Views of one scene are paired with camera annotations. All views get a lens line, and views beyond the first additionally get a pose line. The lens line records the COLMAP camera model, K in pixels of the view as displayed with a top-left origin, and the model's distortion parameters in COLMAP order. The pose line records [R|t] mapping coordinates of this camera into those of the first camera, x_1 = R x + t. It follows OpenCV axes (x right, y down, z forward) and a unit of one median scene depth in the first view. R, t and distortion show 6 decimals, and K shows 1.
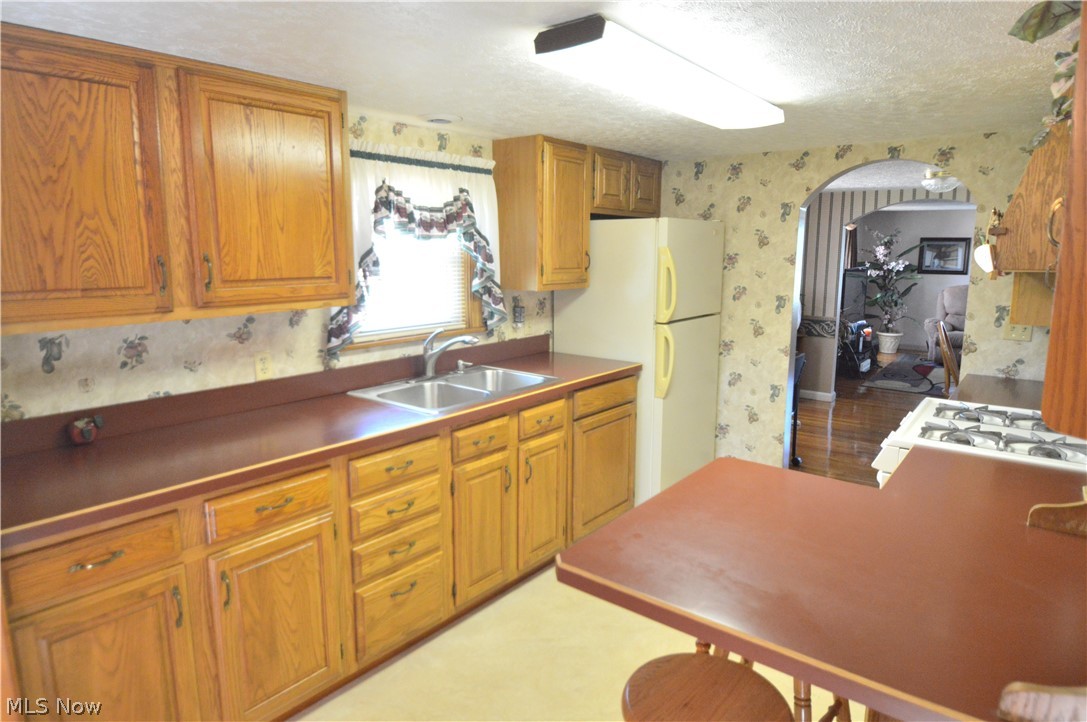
lens RADIAL K [[650.6, 0, 541.8], [0, 650.6, 354.6], [0, 0, 1]] dist [-0.037387, -0.000640]
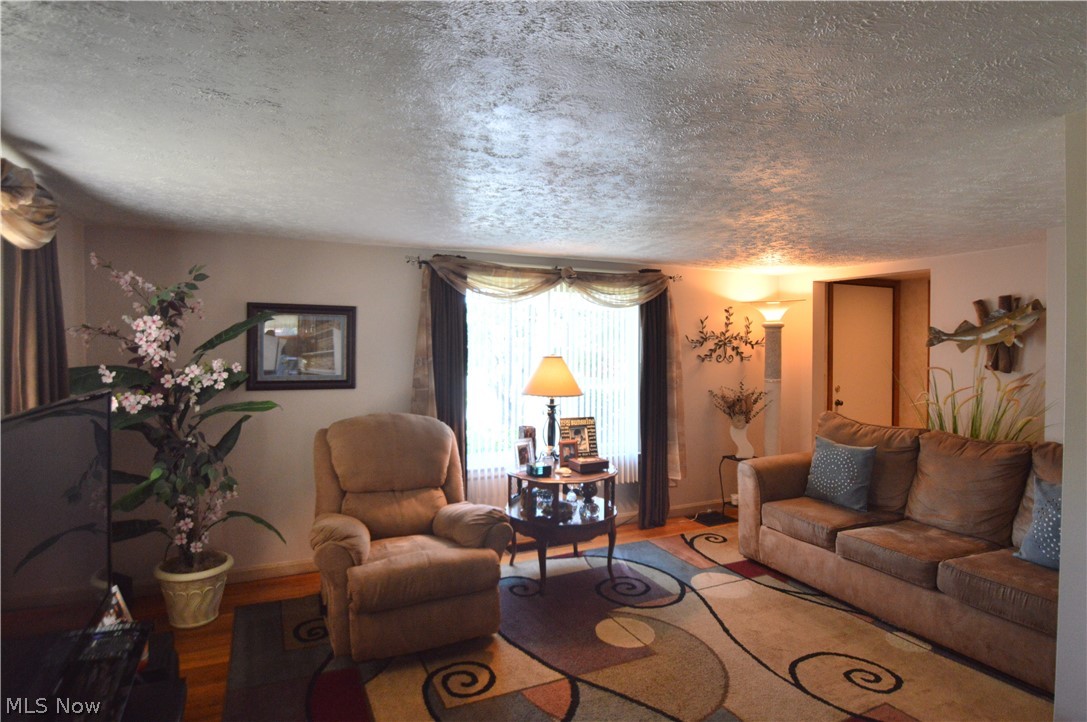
lens RADIAL K [[598.3, 0, 540.6], [0, 598.3, 356.0], [0, 0, 1]] dist [-0.008829, -0.001491]
pose [[0.448041, -0.007534, 0.893981, 0.345485], [0.140672, 0.988102, -0.062174, -0.102202], [-0.882877, 0.153615, 0.443770, 0.691351]]
